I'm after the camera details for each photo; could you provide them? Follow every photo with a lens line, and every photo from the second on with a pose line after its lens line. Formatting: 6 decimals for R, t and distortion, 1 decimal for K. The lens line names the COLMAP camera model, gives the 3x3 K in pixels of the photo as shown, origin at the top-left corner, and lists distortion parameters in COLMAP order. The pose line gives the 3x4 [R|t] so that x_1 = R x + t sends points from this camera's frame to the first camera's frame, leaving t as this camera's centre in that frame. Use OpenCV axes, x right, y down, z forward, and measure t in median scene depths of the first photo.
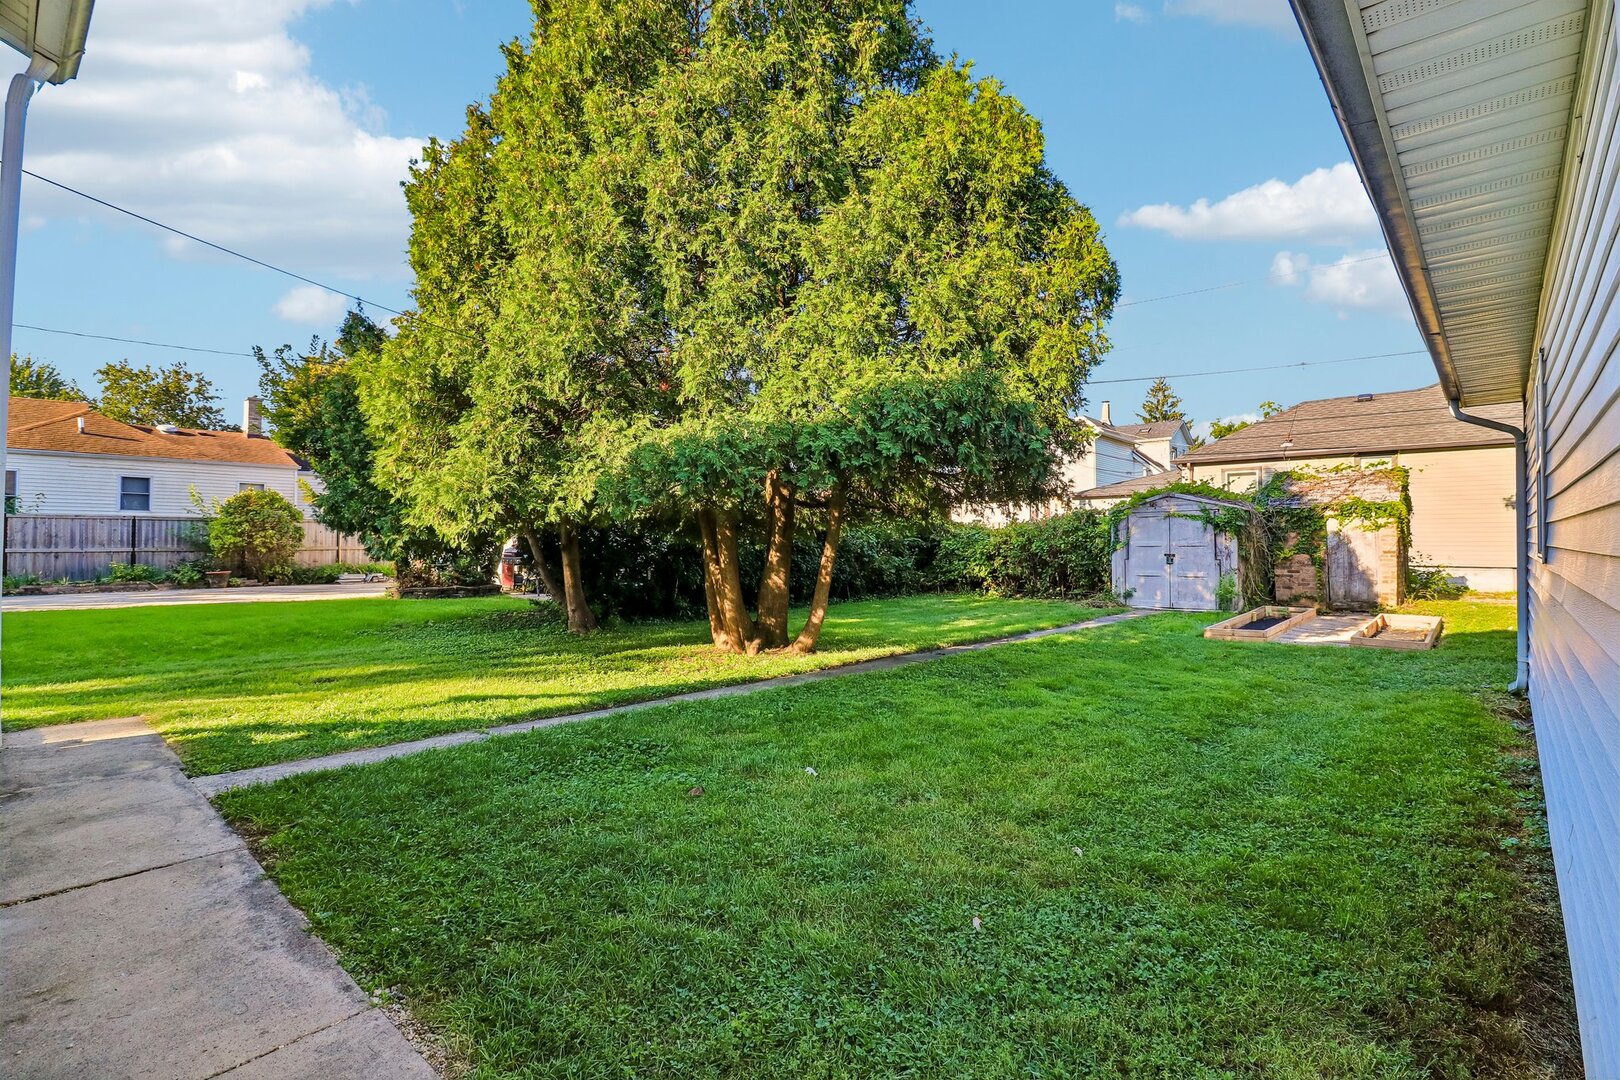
lens RADIAL K [[762.5, 0, 815.0], [0, 762.5, 540.8], [0, 0, 1]] dist [-0.000303, -0.000307]
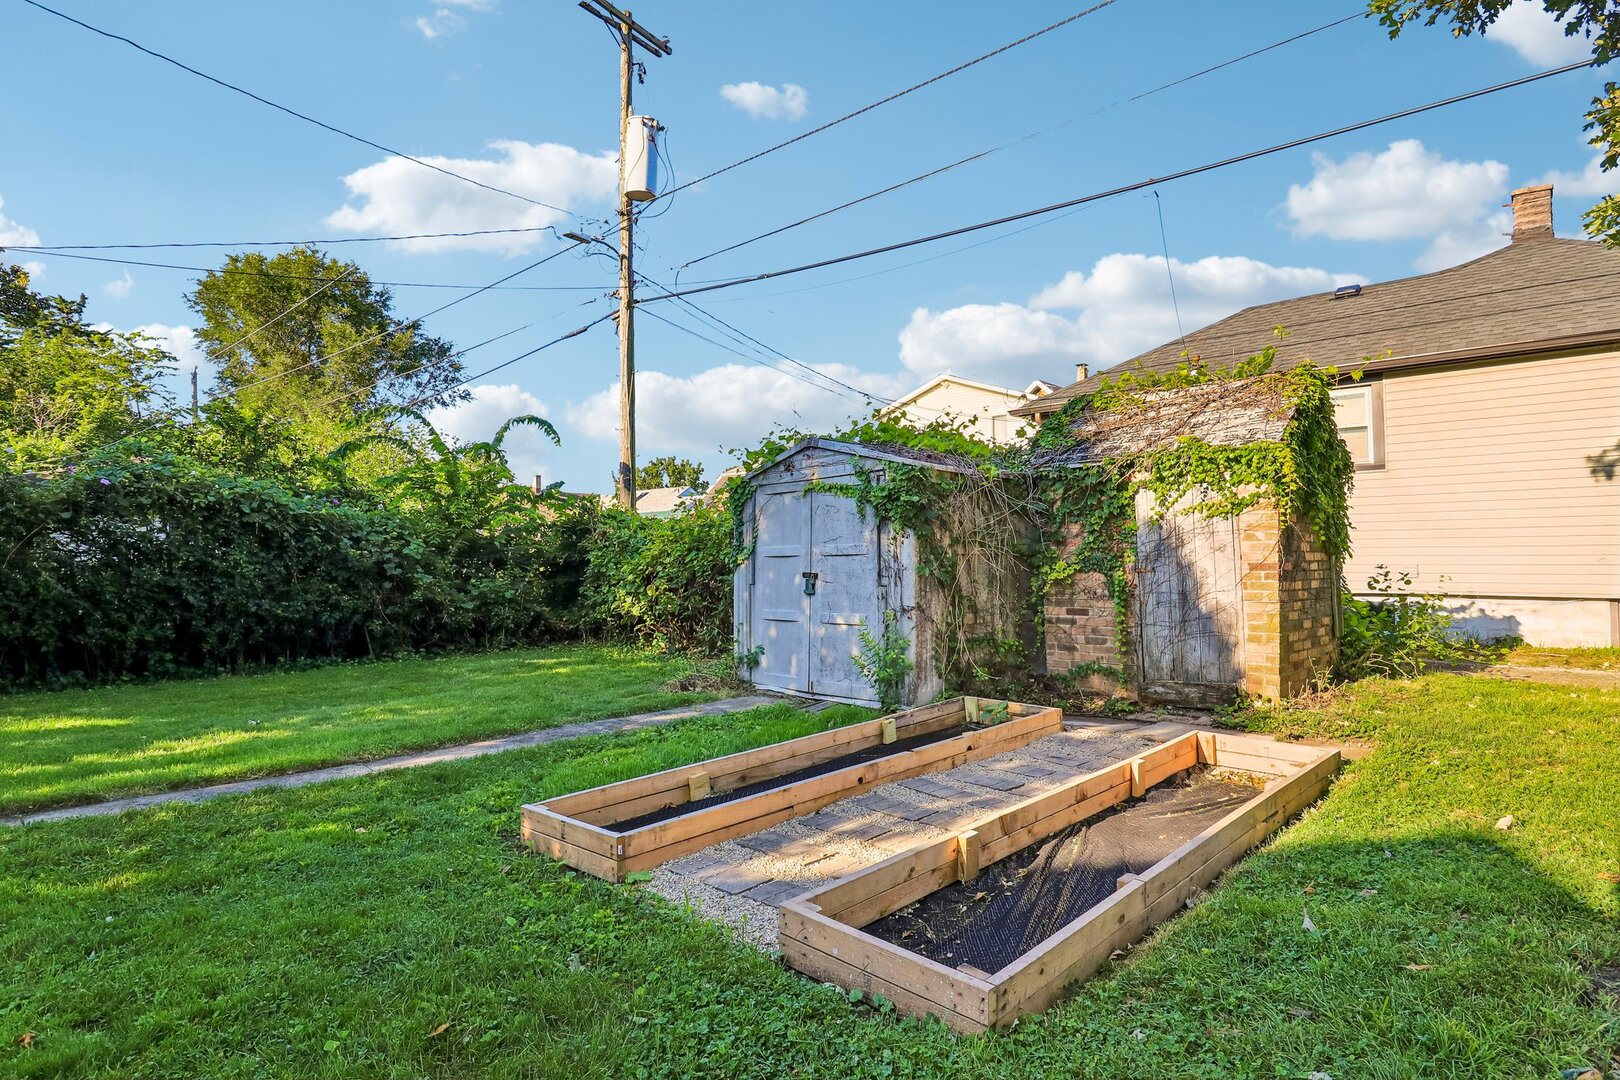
lens RADIAL K [[885.4, 0, 807.7], [0, 885.4, 540.3], [0, 0, 1]] dist [0.006026, 0.000665]
pose [[0.999514, -0.003802, -0.030953, 0.491466], [0.003147, 0.999771, -0.021170, 0.009083], [0.031027, 0.021062, 0.999297, 0.485299]]
